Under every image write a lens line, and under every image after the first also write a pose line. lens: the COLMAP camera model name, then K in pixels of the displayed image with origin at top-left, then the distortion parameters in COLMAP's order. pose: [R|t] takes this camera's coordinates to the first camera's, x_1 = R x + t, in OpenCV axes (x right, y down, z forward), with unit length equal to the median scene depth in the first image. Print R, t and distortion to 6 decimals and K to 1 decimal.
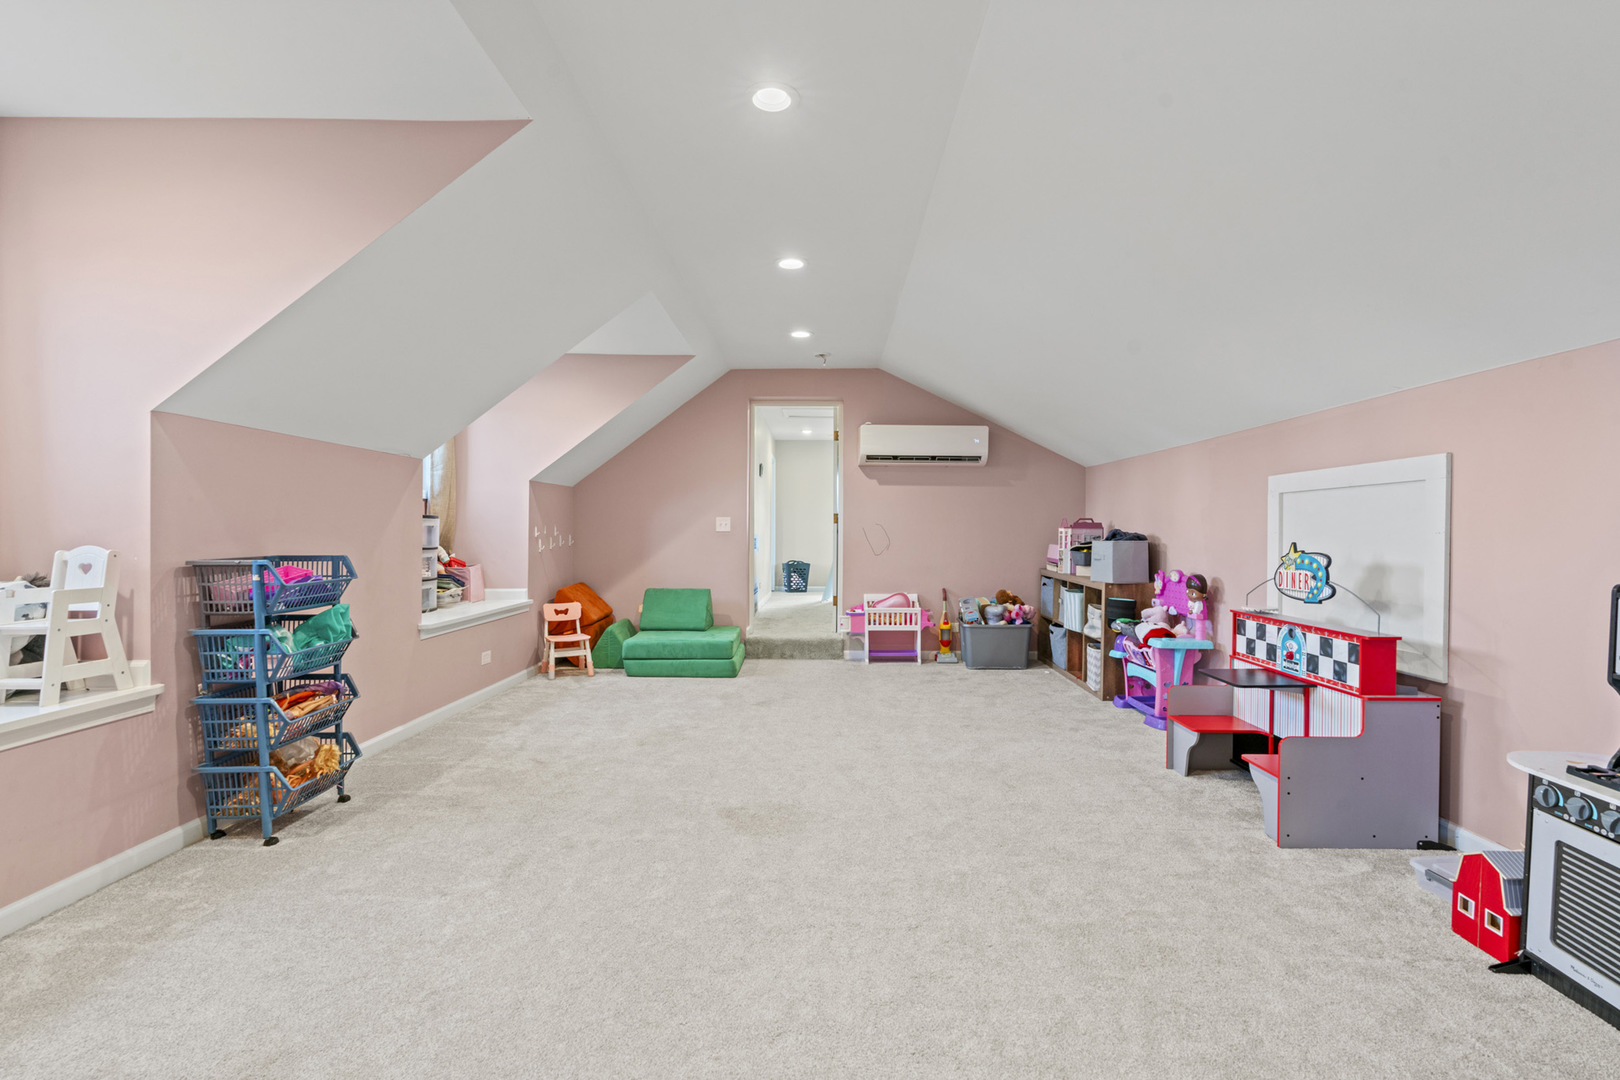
lens RADIAL K [[740.7, 0, 807.3], [0, 740.7, 538.3], [0, 0, 1]] dist [-0.009616, 0.004840]
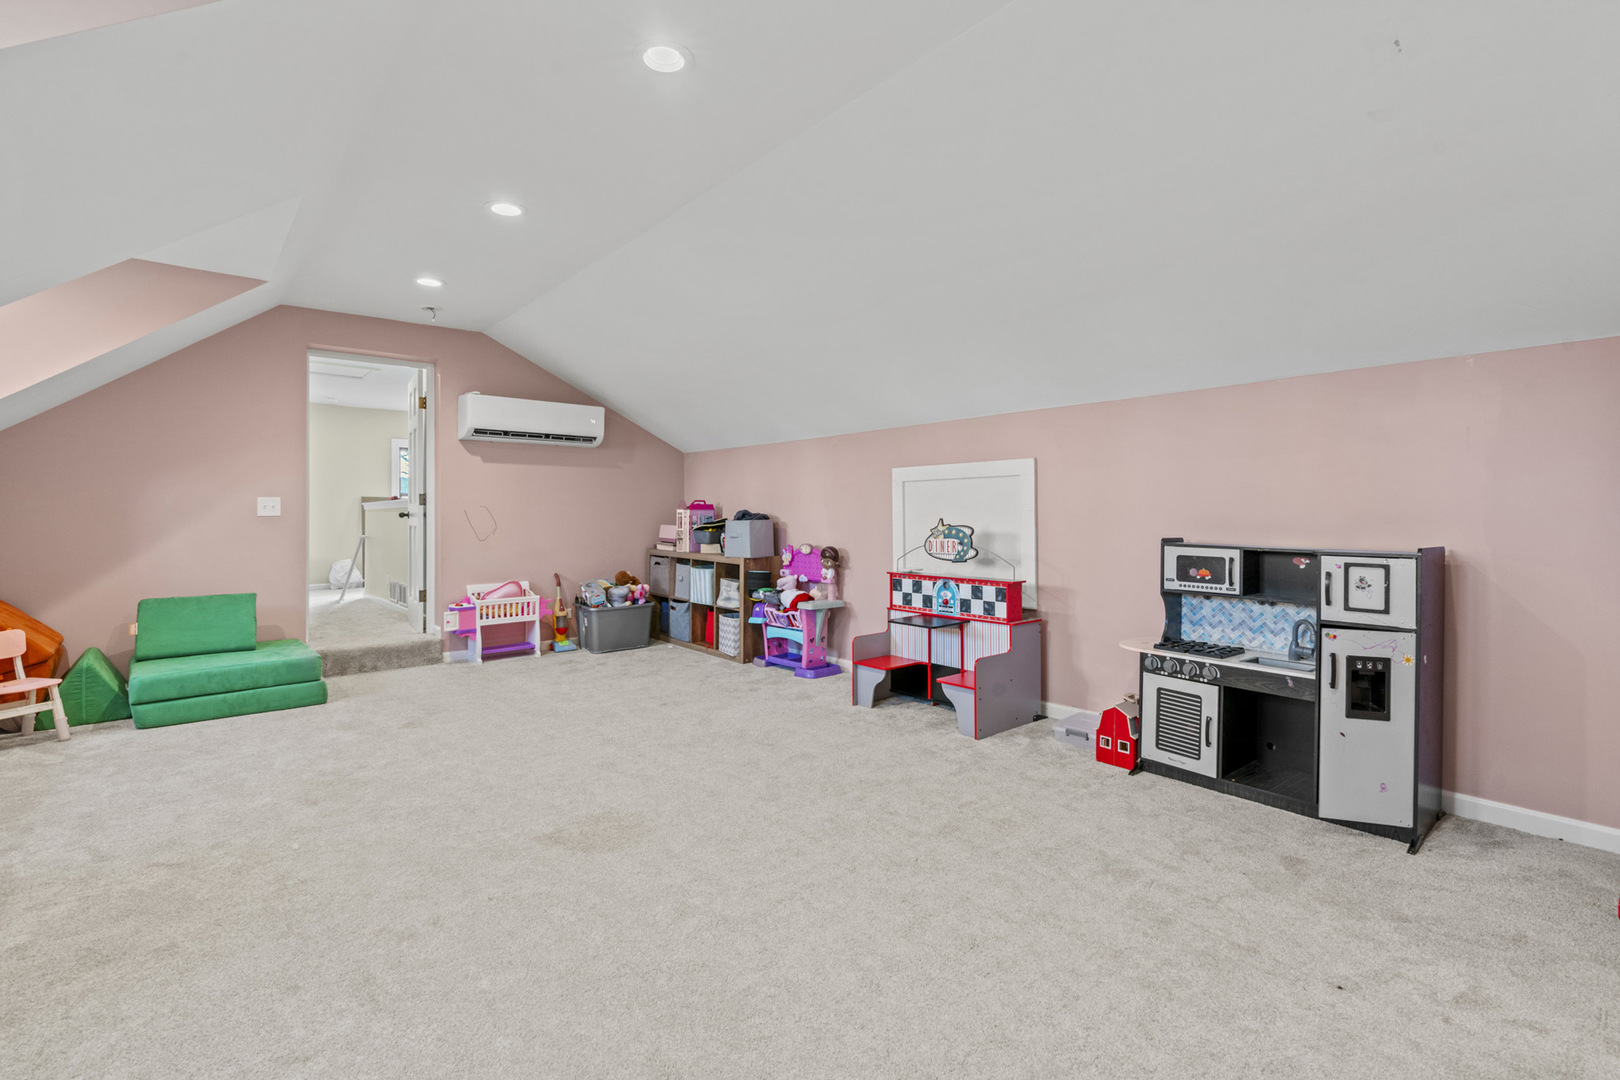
lens RADIAL K [[740.7, 0, 826.0], [0, 740.7, 506.0], [0, 0, 1]] dist [-0.009616, 0.004840]
pose [[0.745081, -0.000339, 0.666974, -0.357578], [0.013851, 0.999792, -0.014965, -0.000102], [-0.666830, 0.020388, 0.744931, 0.110870]]
